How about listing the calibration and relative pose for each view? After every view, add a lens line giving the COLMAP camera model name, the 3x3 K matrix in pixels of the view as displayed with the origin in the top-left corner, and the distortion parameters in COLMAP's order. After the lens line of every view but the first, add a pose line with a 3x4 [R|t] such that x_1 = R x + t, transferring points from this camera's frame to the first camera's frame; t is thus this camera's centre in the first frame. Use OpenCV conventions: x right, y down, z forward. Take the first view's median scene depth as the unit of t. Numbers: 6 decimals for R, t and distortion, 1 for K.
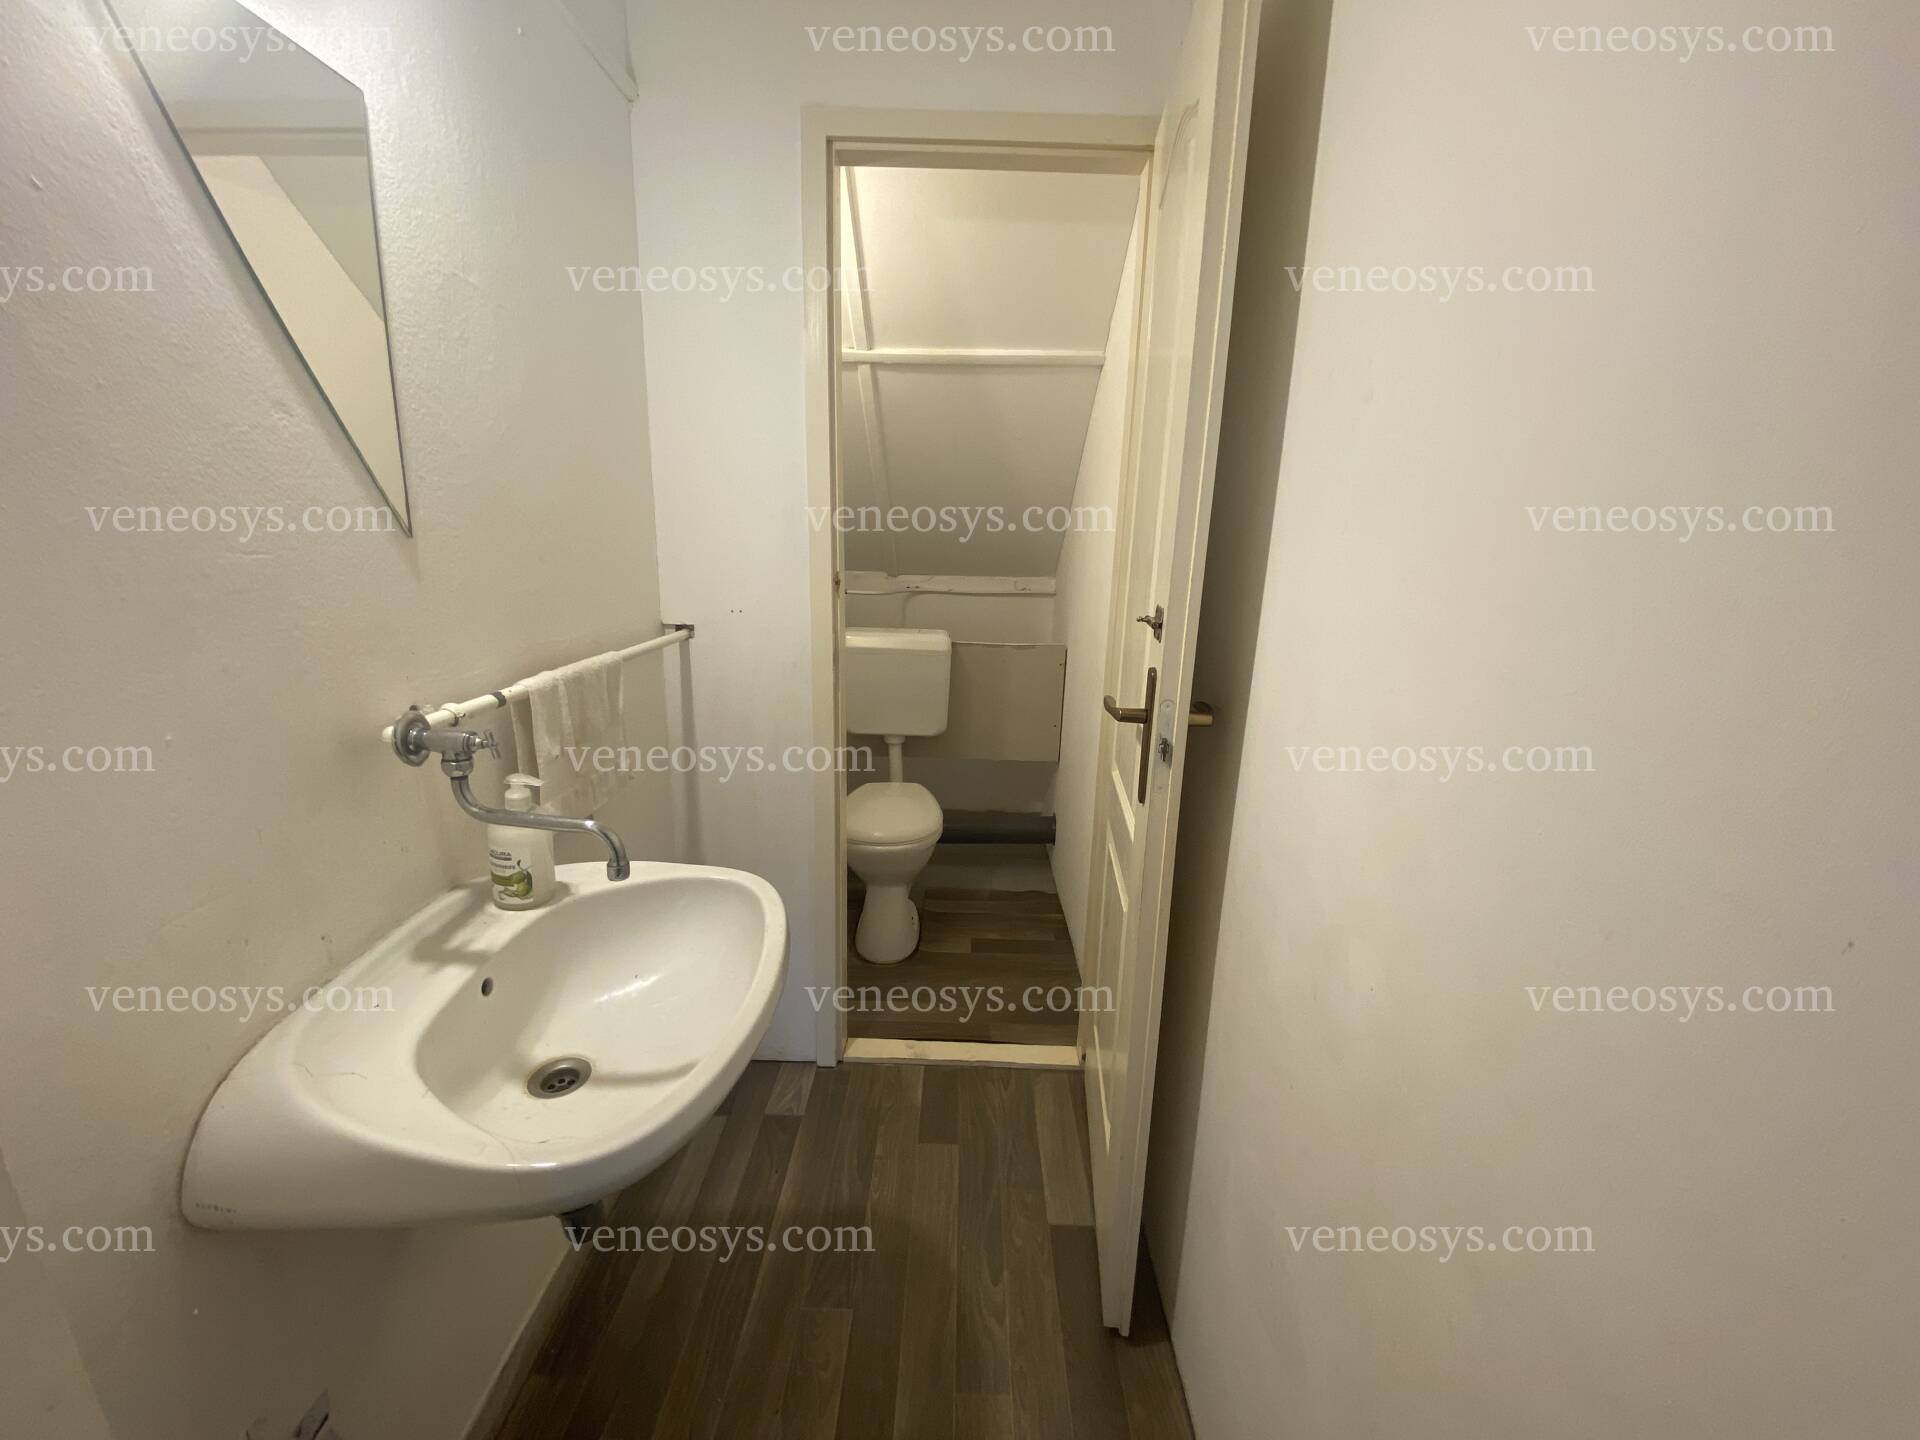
lens RADIAL K [[781.9, 0, 963.8], [0, 781.9, 721.5], [0, 0, 1]] dist [-0.015716, -0.001844]
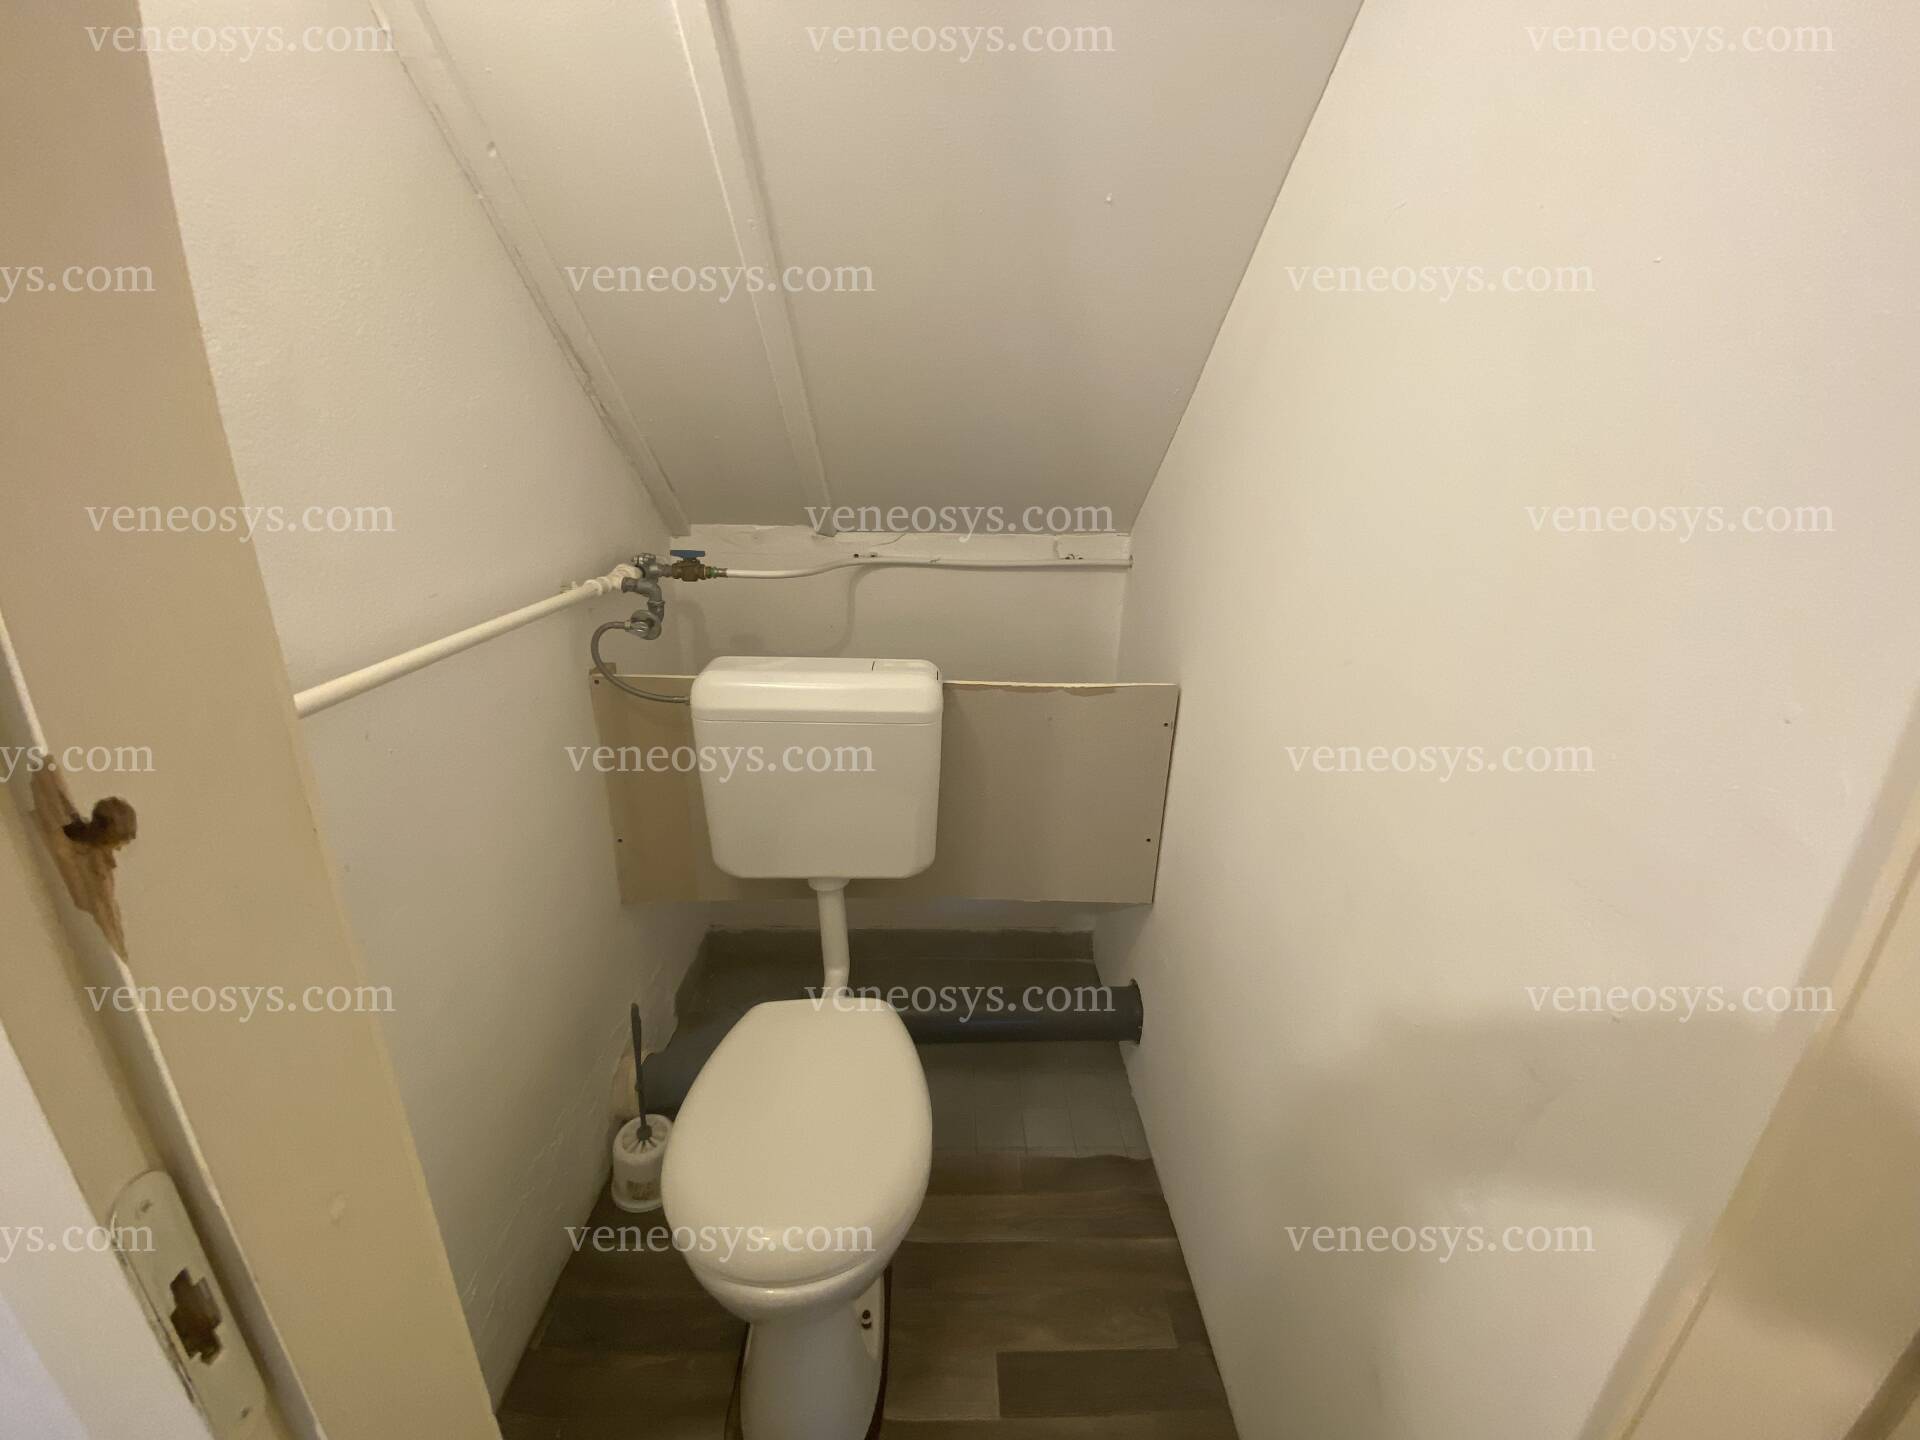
lens RADIAL K [[781.9, 0, 952.3], [0, 781.9, 723.0], [0, 0, 1]] dist [-0.015716, -0.001844]
pose [[0.999807, -0.015706, 0.011835, -0.014298], [0.014513, 0.995382, 0.094886, -0.118733], [-0.013271, -0.094696, 0.995418, 0.501247]]
